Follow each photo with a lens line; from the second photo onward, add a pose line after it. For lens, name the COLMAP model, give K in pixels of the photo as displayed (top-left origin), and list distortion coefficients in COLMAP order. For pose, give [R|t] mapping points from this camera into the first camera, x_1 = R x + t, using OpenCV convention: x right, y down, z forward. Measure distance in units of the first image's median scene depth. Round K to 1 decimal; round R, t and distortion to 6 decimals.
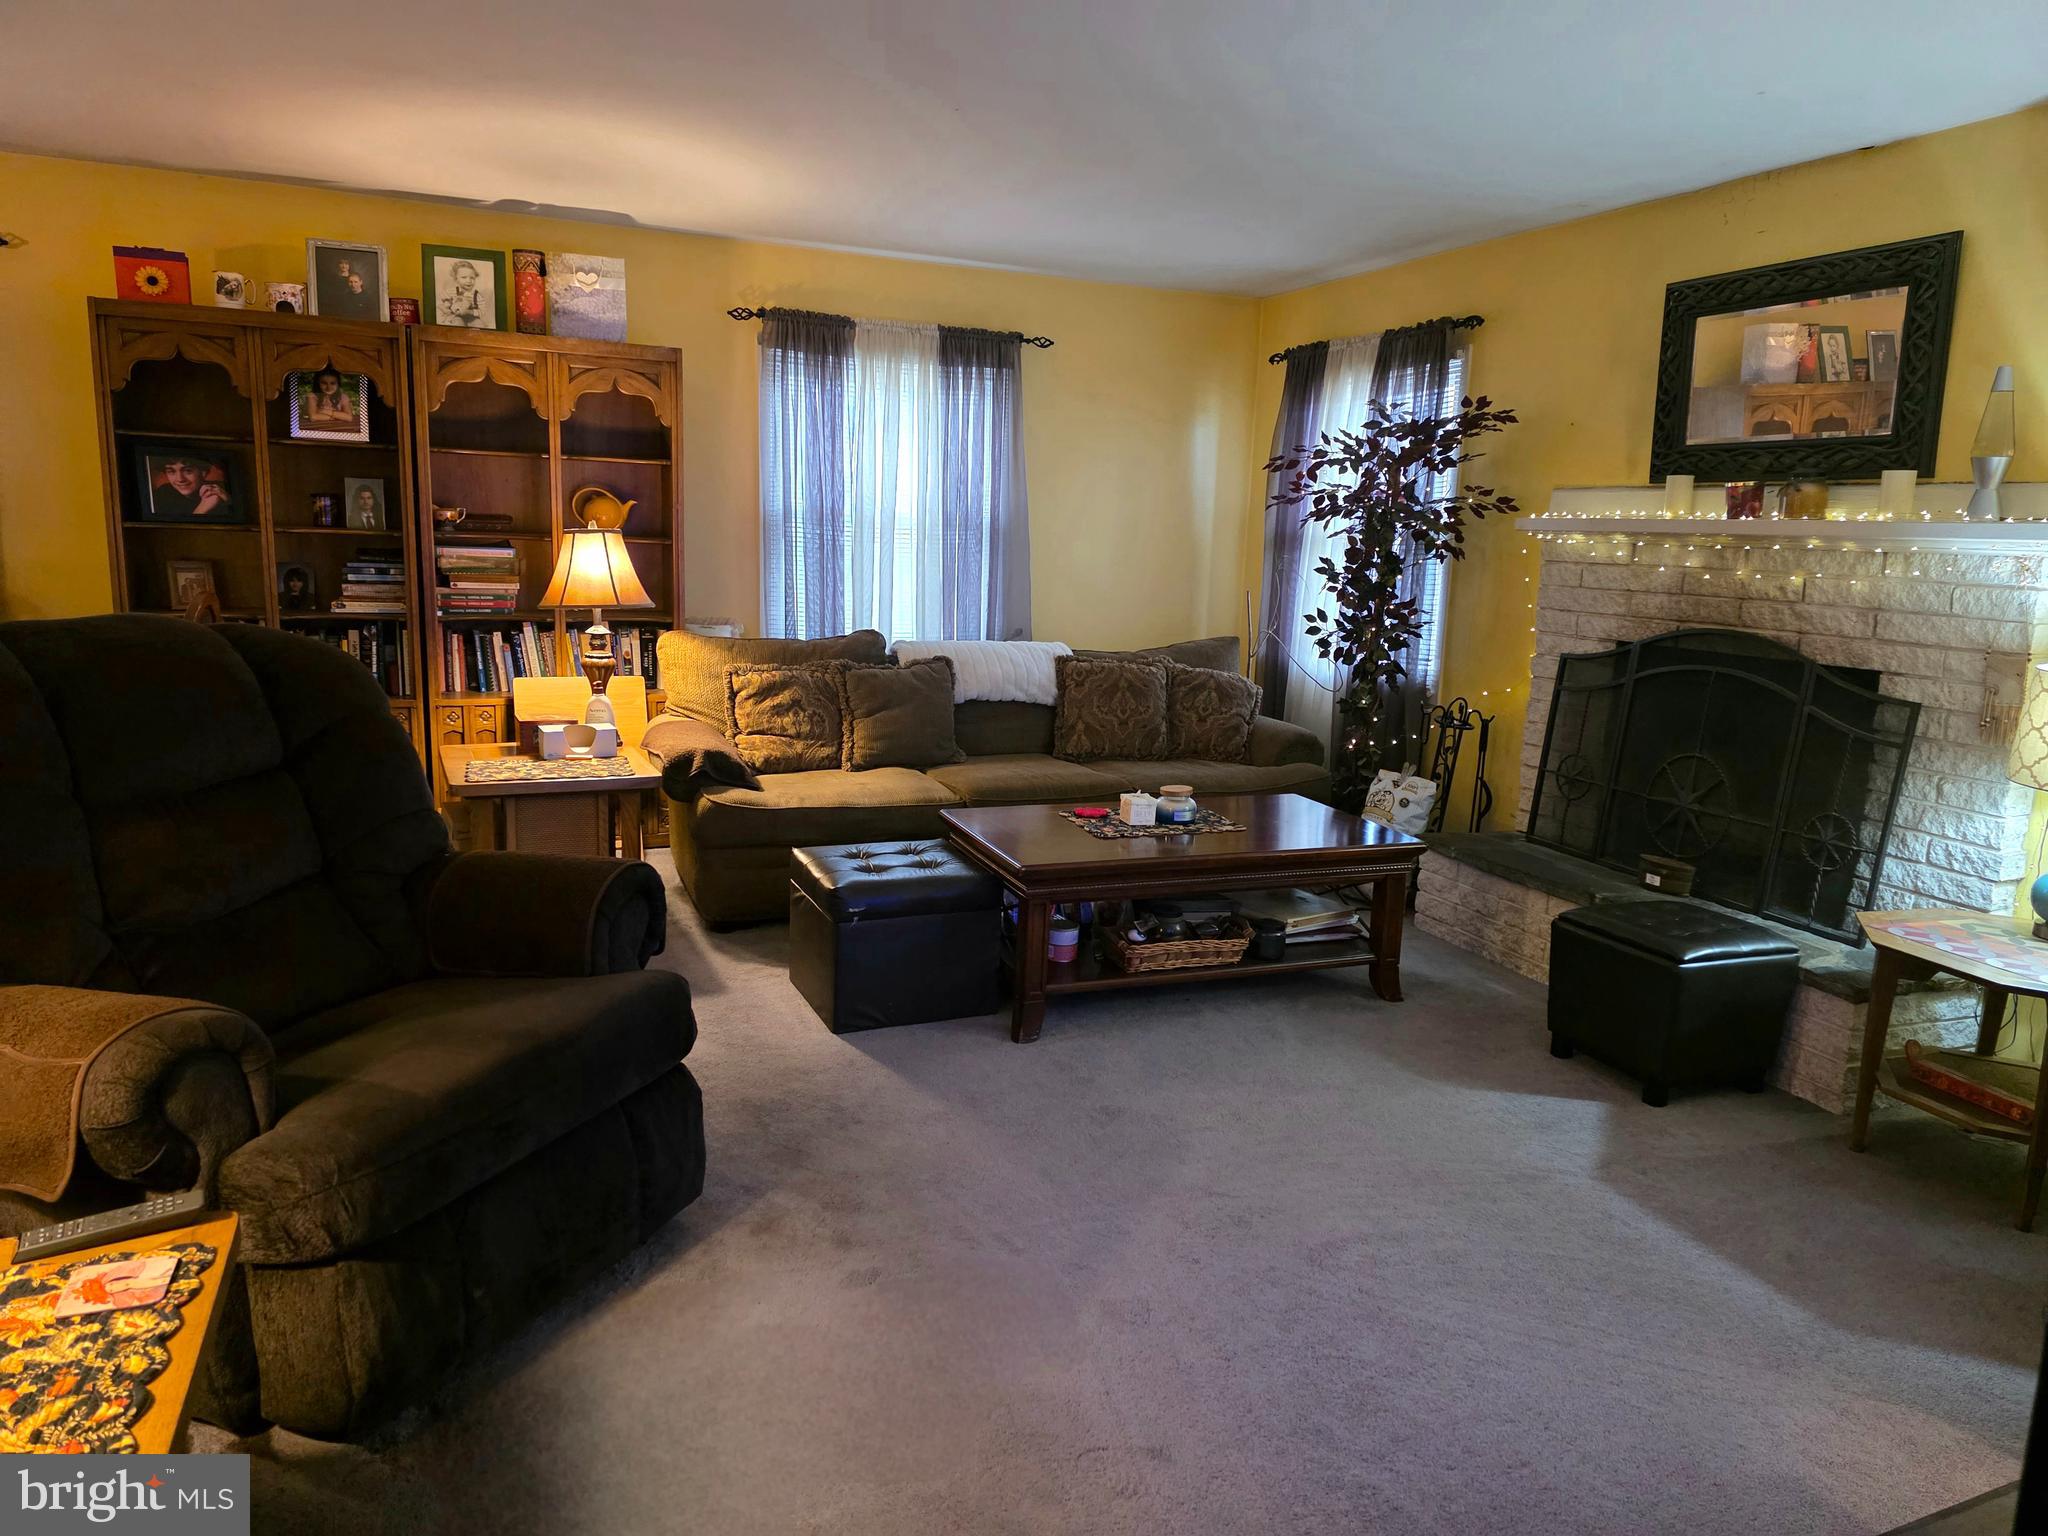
lens RADIAL K [[1365.0, 0, 1012.0], [0, 1365.0, 766.3], [0, 0, 1]] dist [0.067611, -0.050798]
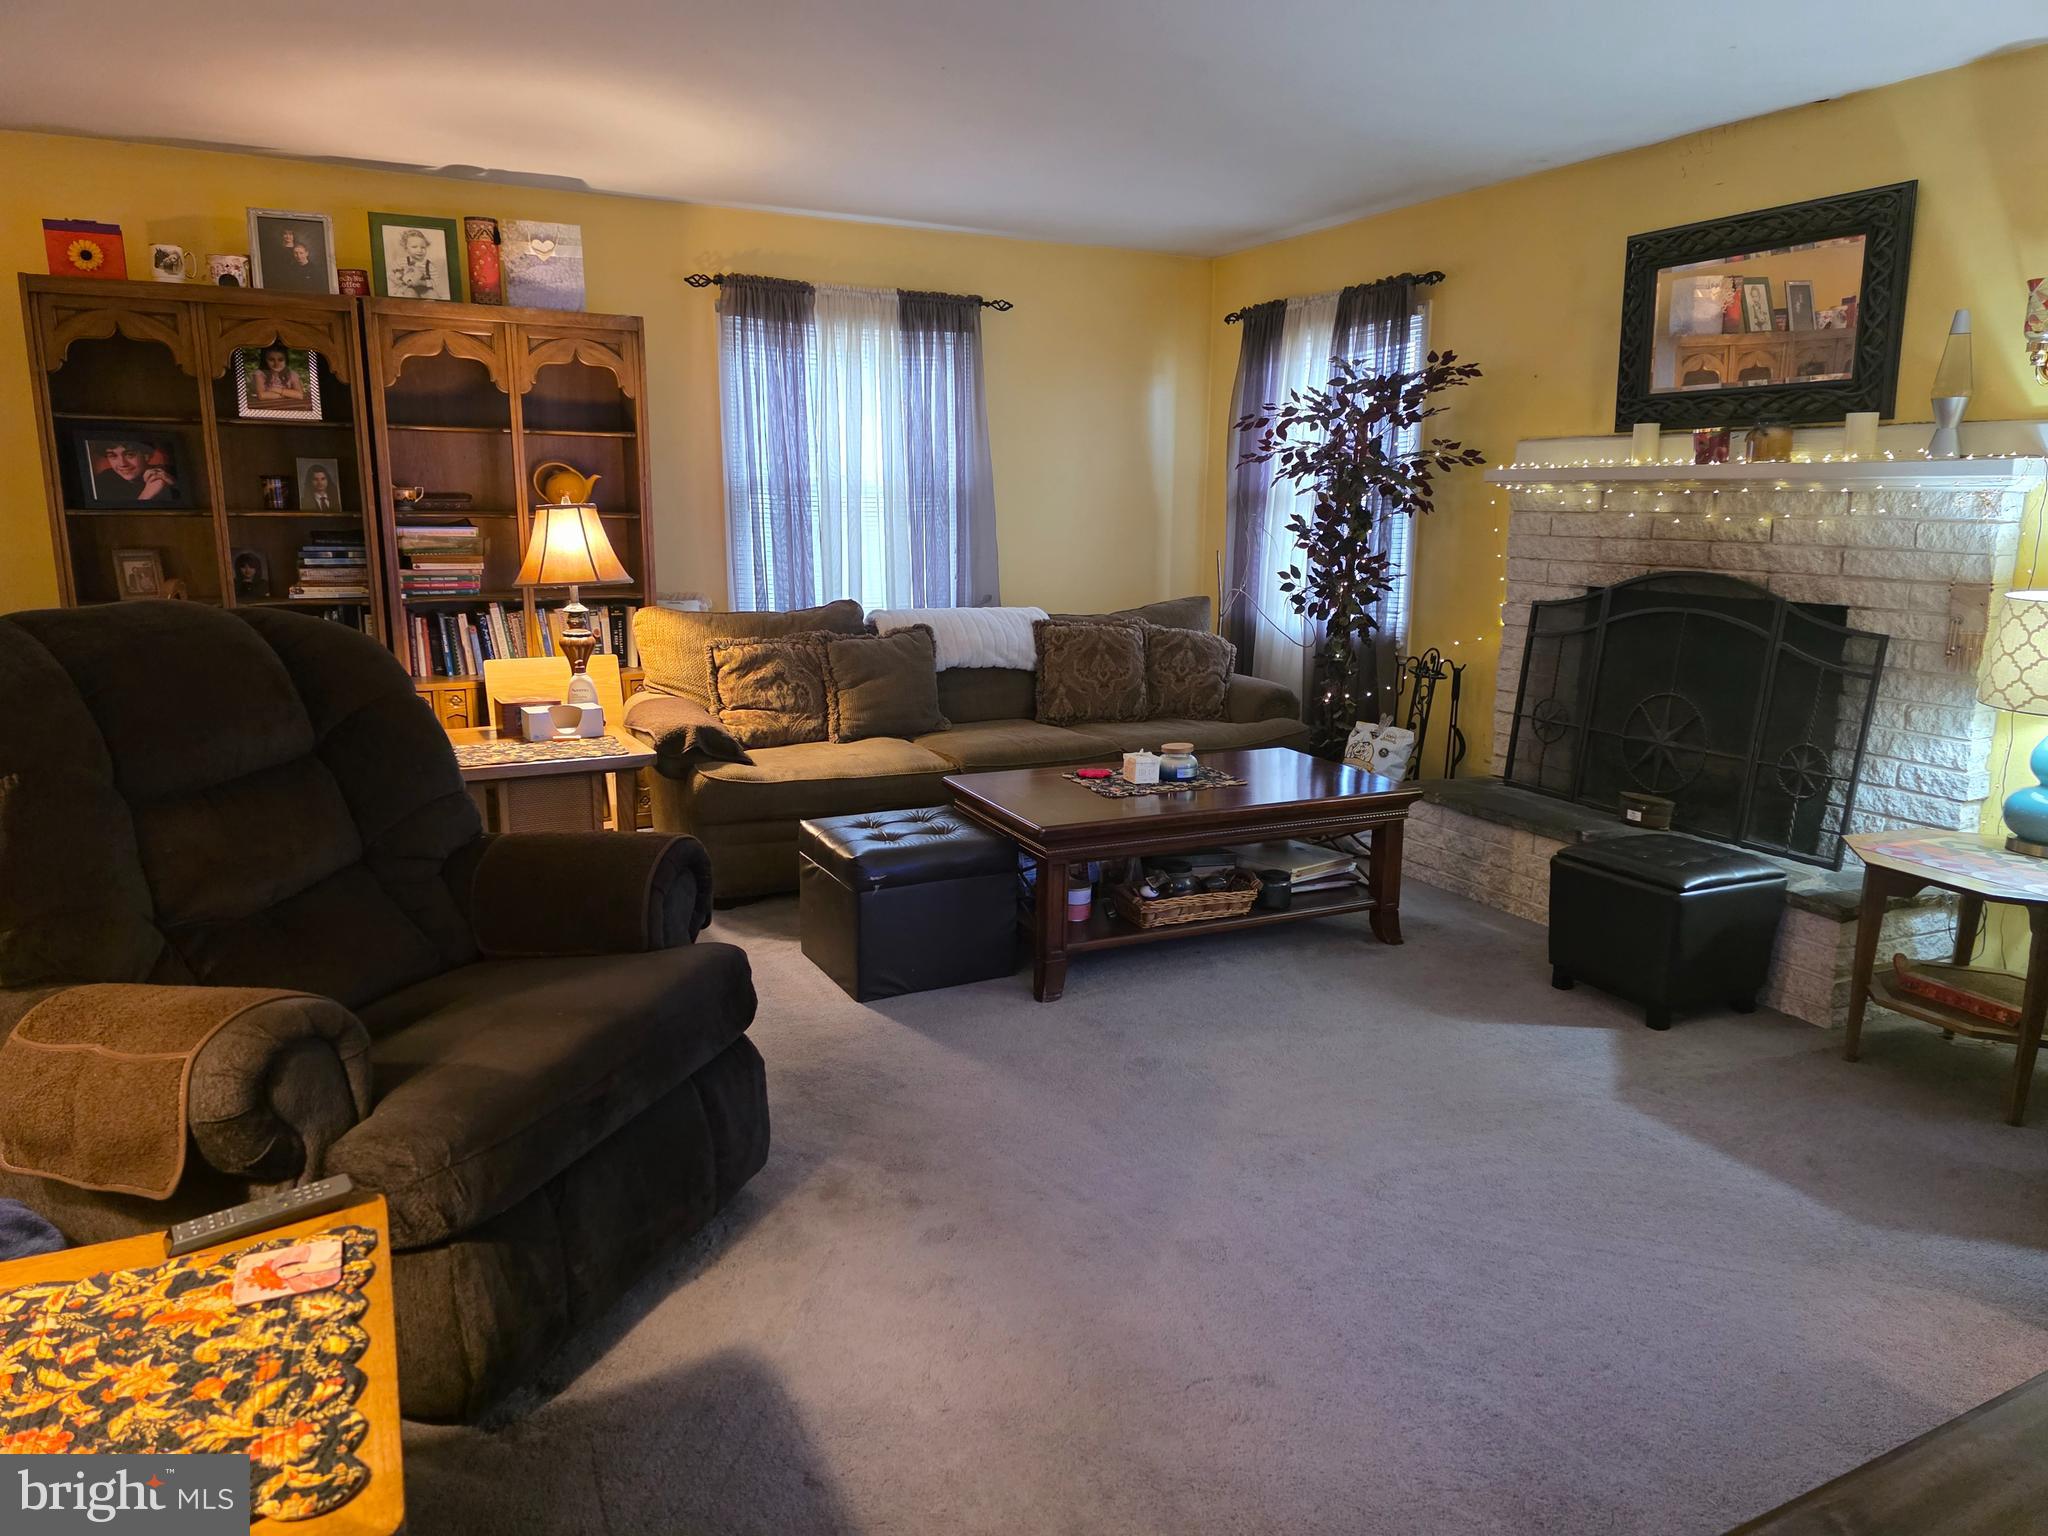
lens RADIAL K [[1369.3, 0, 1024.0], [0, 1369.3, 768.0], [0, 0, 1]] dist [0.066123, -0.050079]
pose [[0.996950, -0.039741, 0.067170, -0.054422], [0.038241, 0.998993, 0.023479, 0.003924], [-0.068035, -0.020839, 0.997465, -0.004697]]
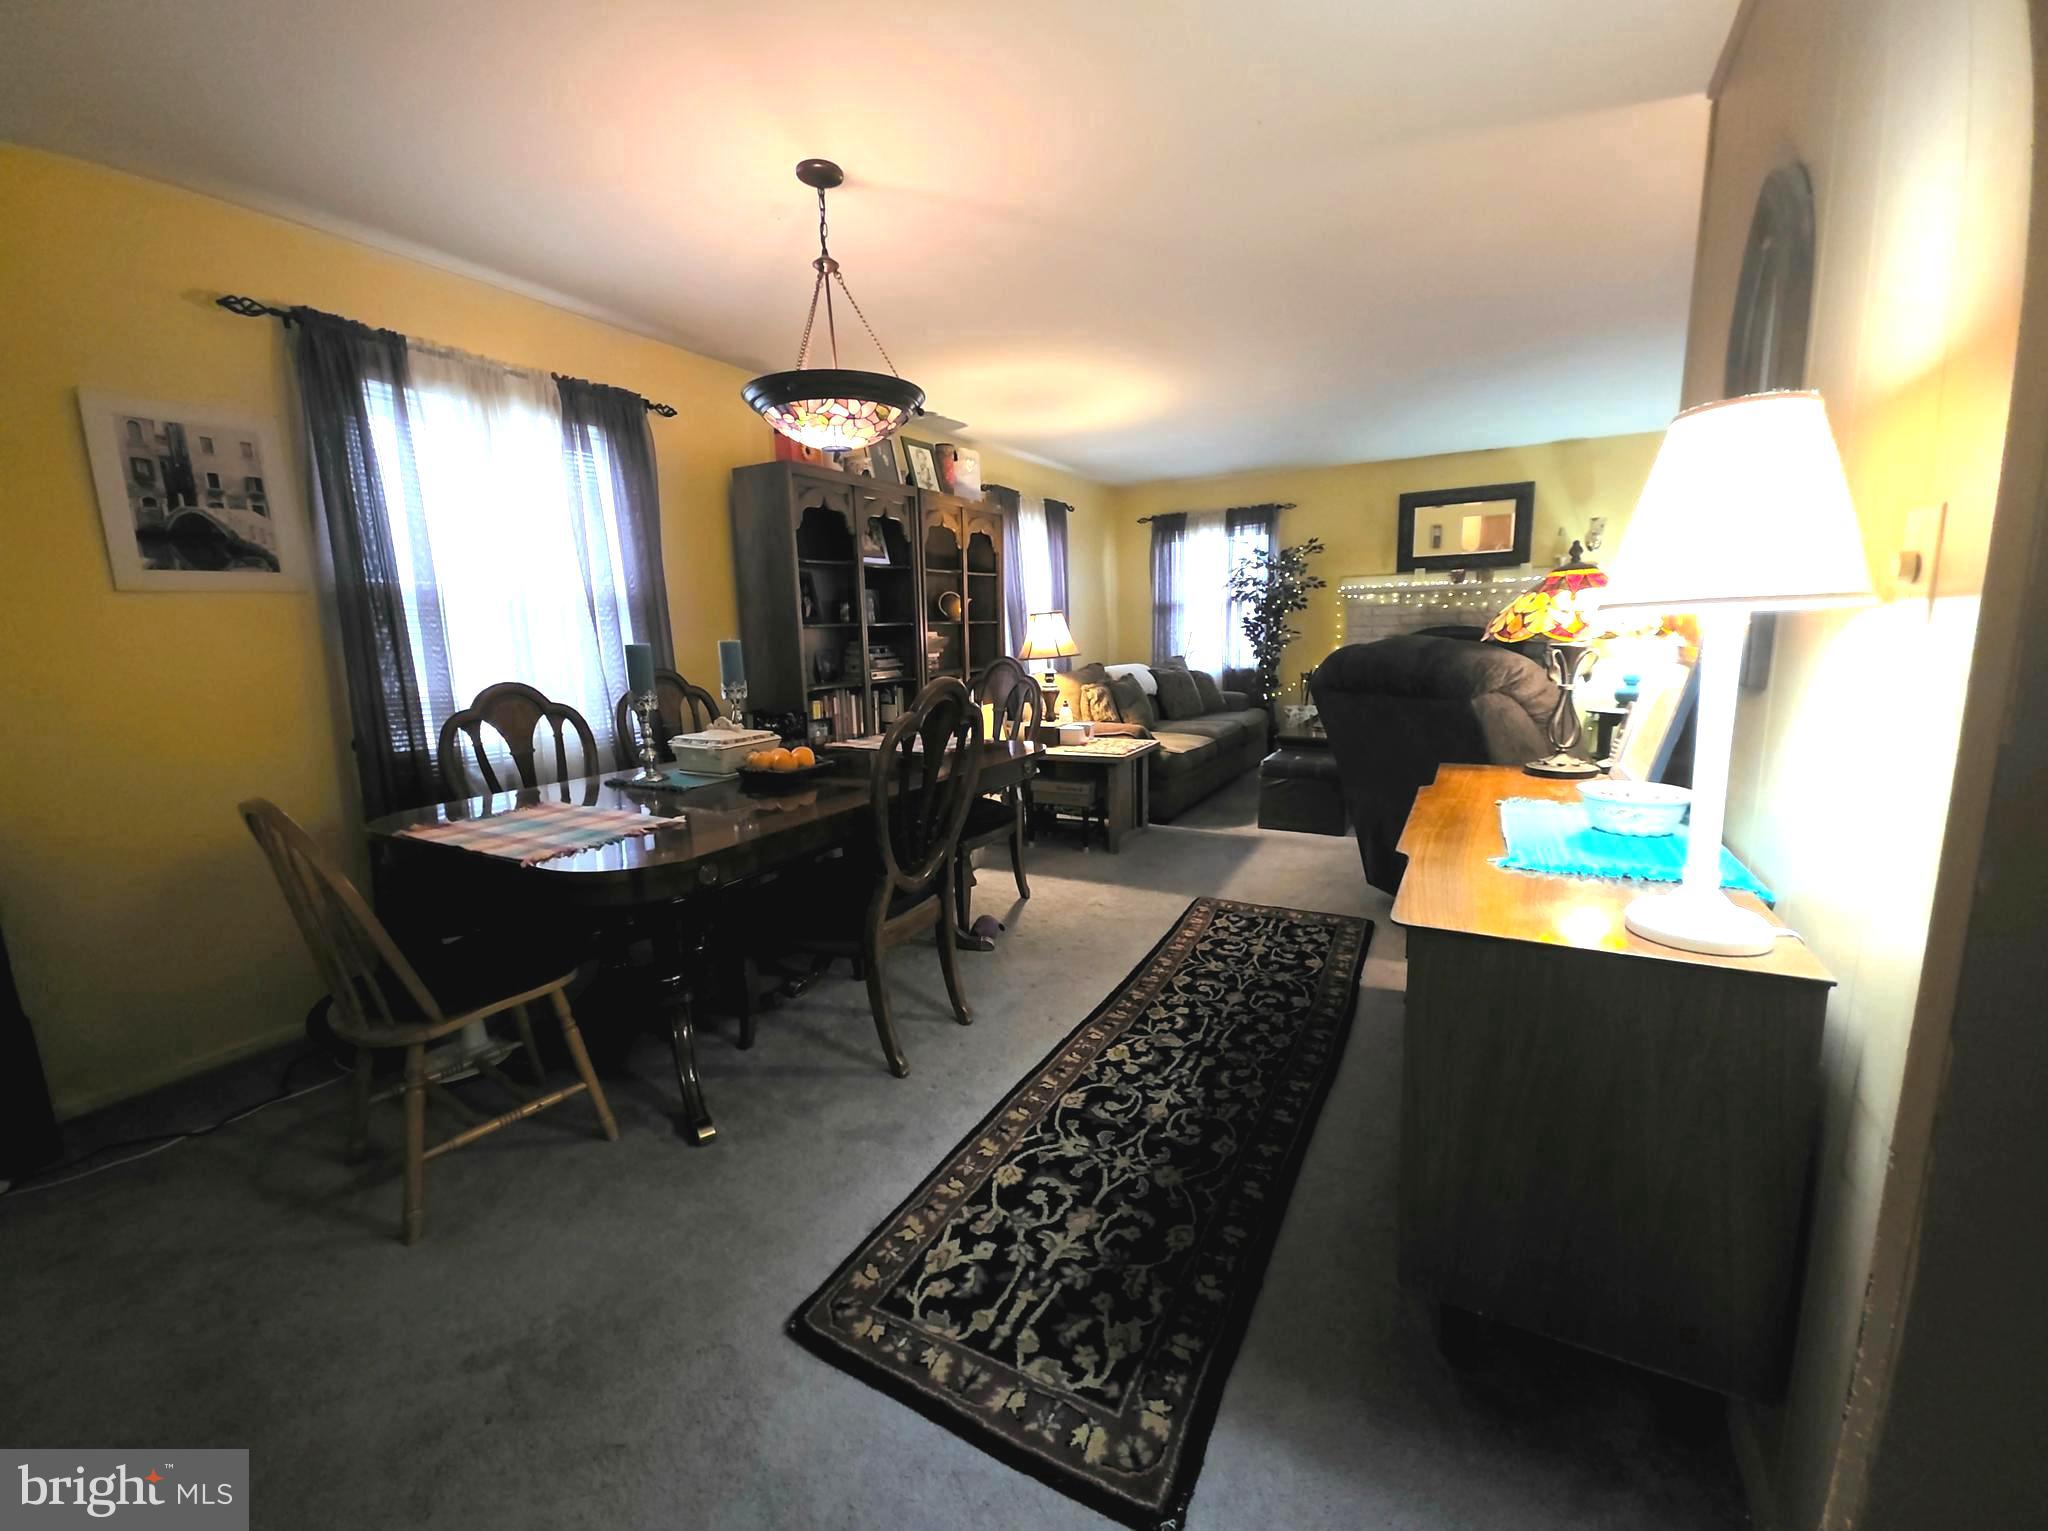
lens RADIAL K [[822.0, 0, 1024.0], [0, 822.0, 765.5], [0, 0, 1]] dist [0.000681, 0.000025]
pose [[0.785774, -0.159266, 0.597657, -0.970553], [0.163129, 0.985430, 0.048127, -0.039338], [-0.596614, 0.059679, 0.800306, 0.219465]]
